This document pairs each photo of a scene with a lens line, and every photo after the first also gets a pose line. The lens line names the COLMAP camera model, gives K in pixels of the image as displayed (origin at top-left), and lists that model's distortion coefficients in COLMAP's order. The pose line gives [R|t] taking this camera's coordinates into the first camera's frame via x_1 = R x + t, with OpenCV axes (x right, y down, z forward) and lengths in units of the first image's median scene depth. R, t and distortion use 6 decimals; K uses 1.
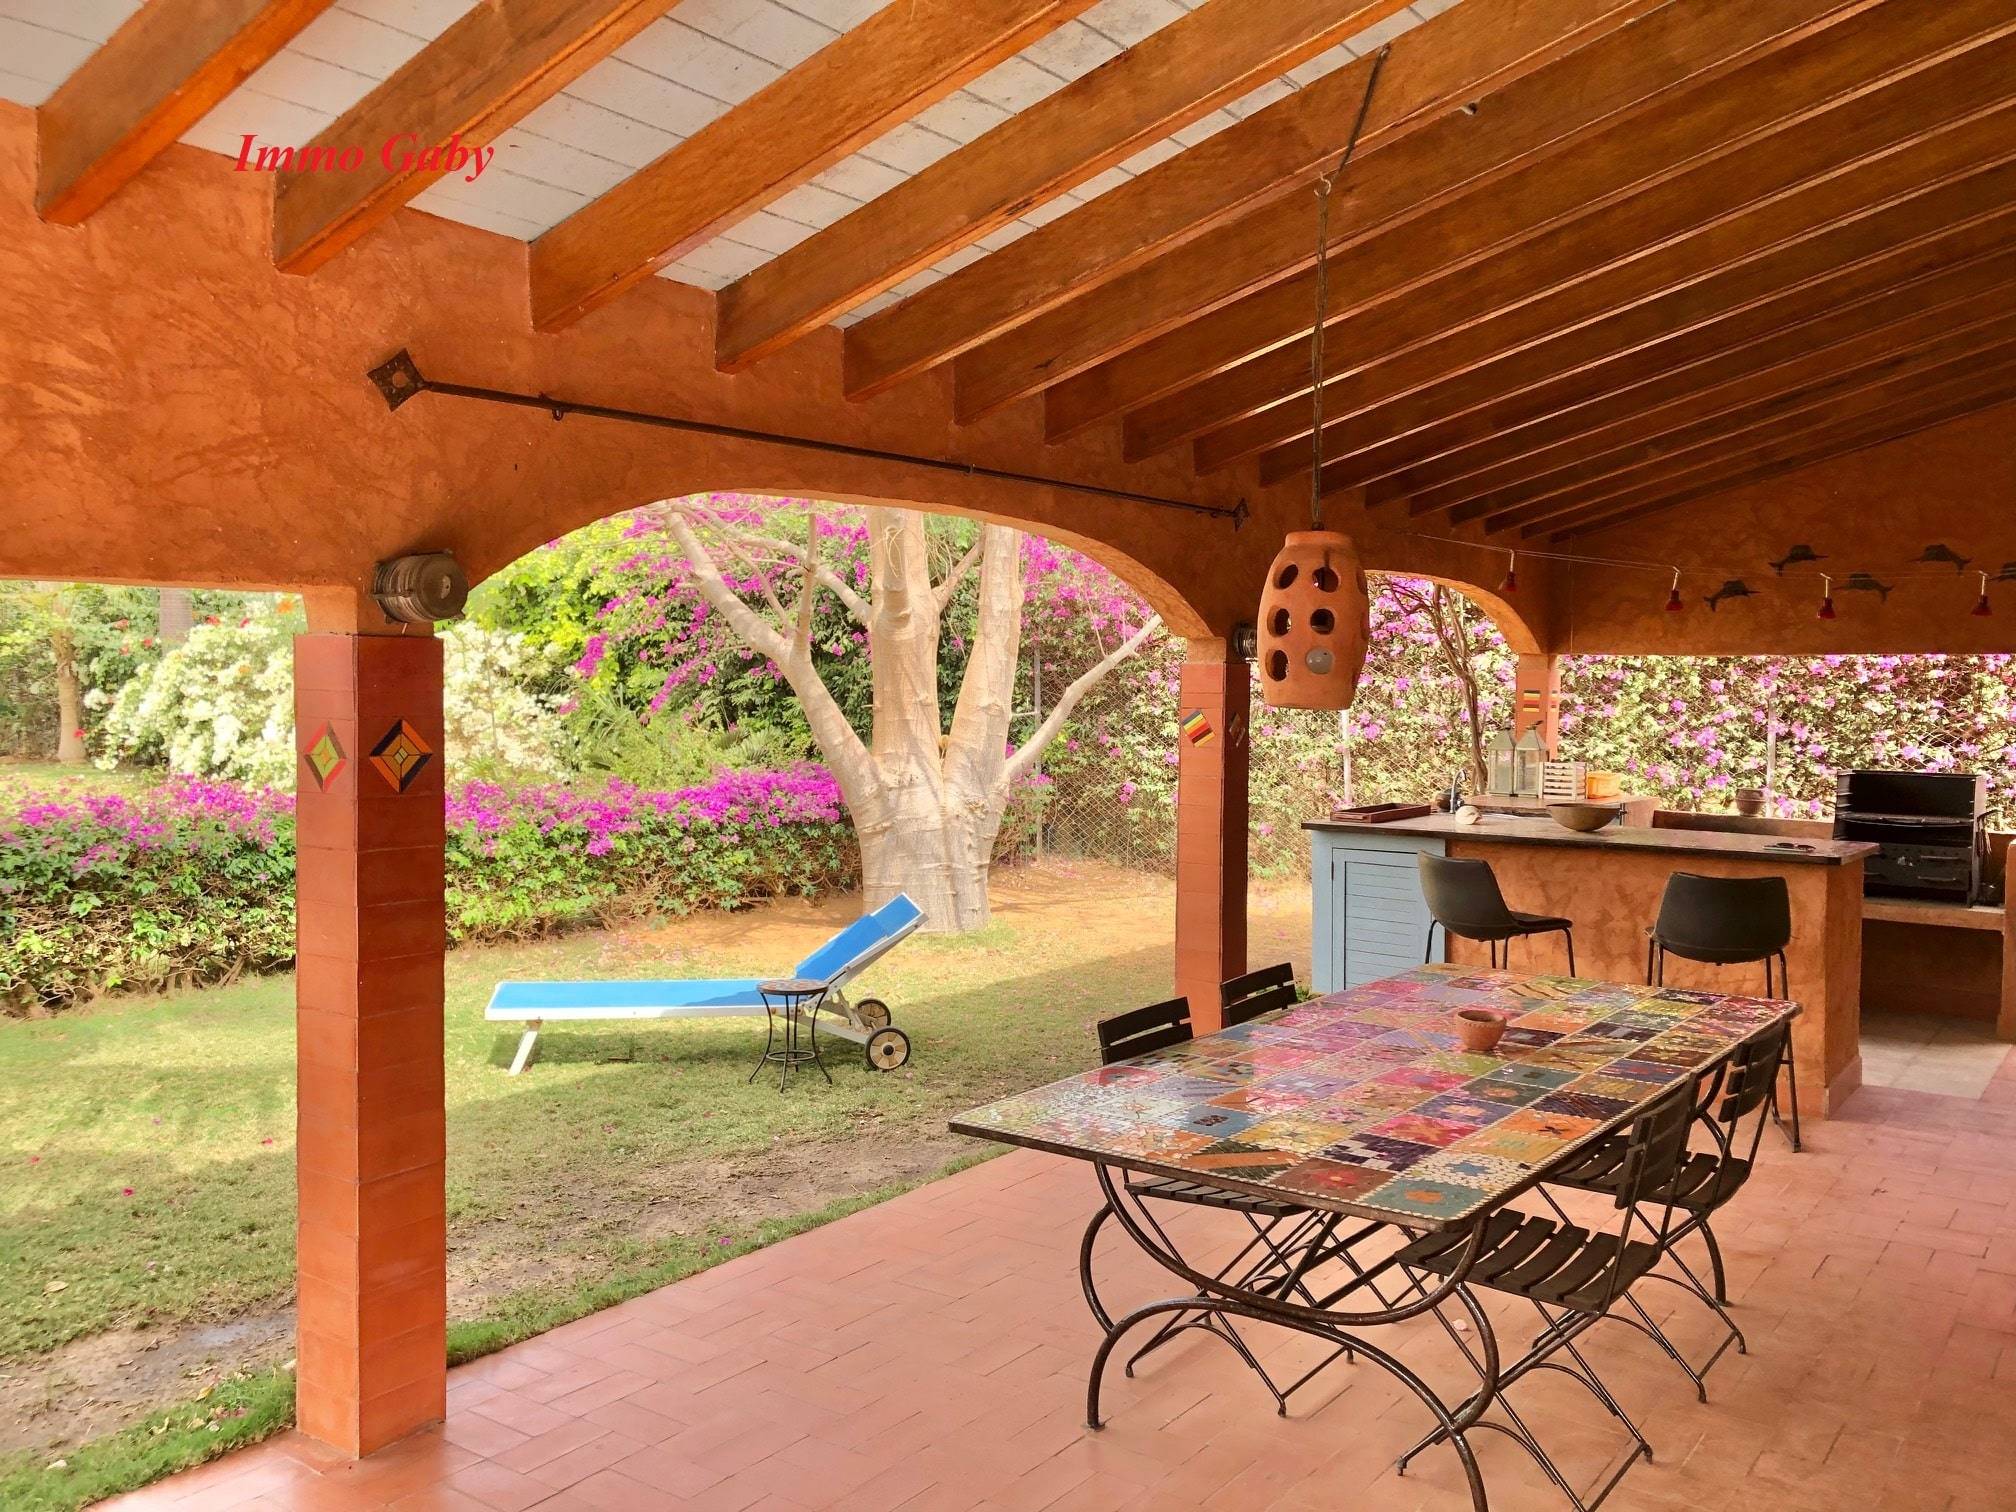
lens RADIAL K [[1659.6, 0, 1008.1], [0, 1659.6, 755.6], [0, 0, 1]] dist [0.028903, 0.014284]
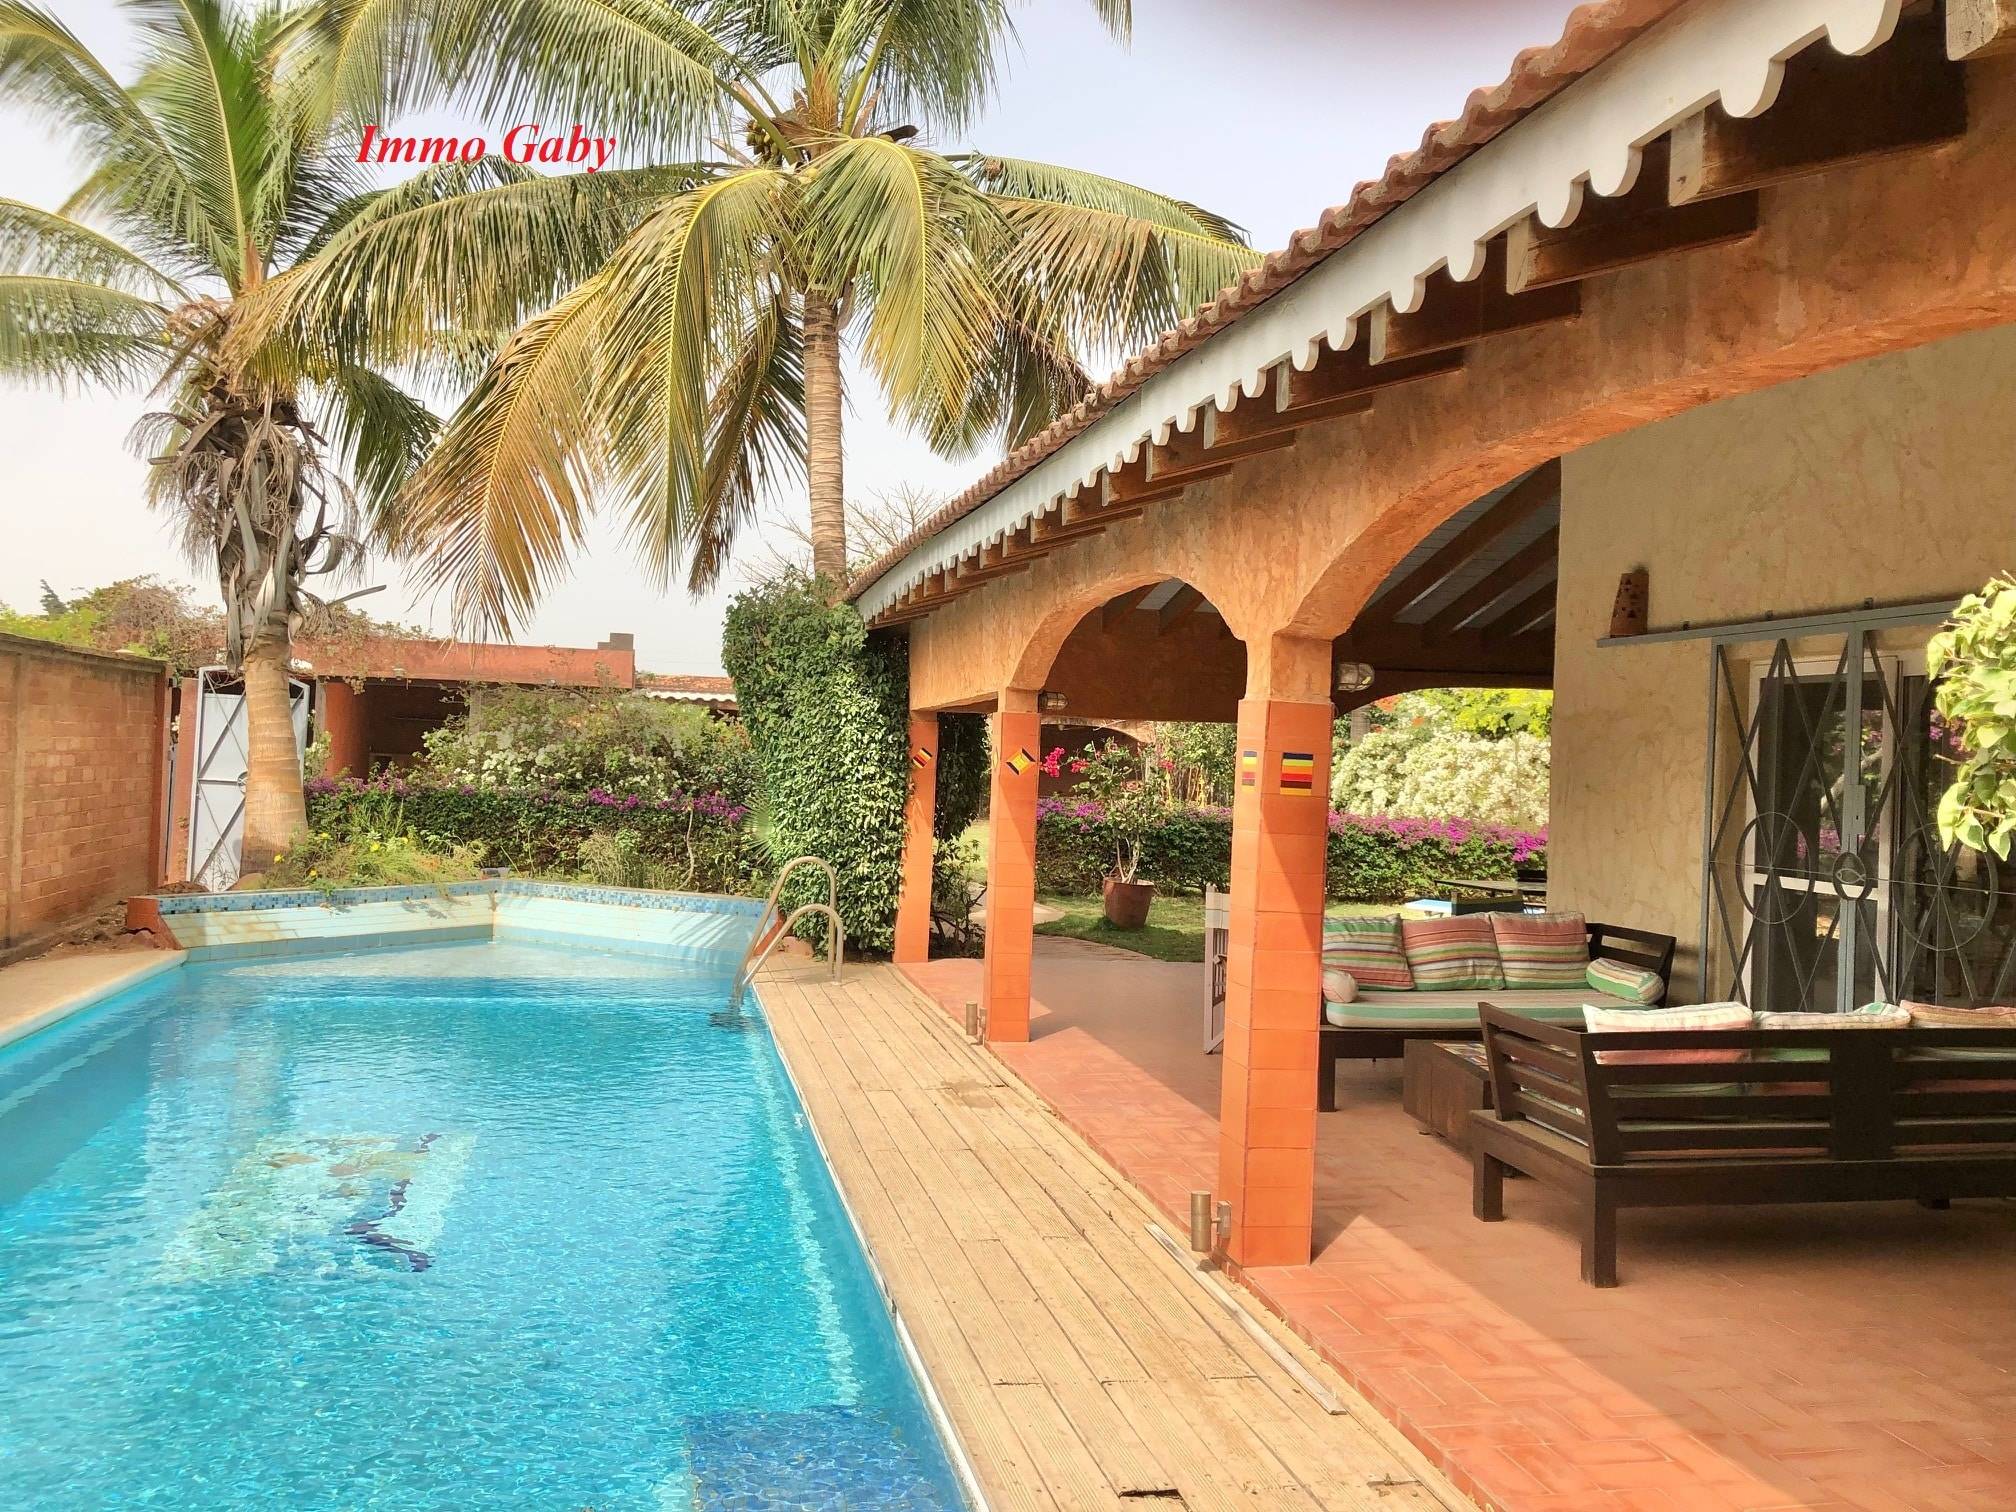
lens RADIAL K [[1659.6, 0, 1008.8], [0, 1659.6, 753.1], [0, 0, 1]] dist [0.028903, 0.014284]
pose [[0.753801, 0.013656, -0.656961, 0.313005], [-0.056106, 0.997471, -0.043642, 0.031631], [0.654703, 0.069757, 0.752660, -0.440180]]
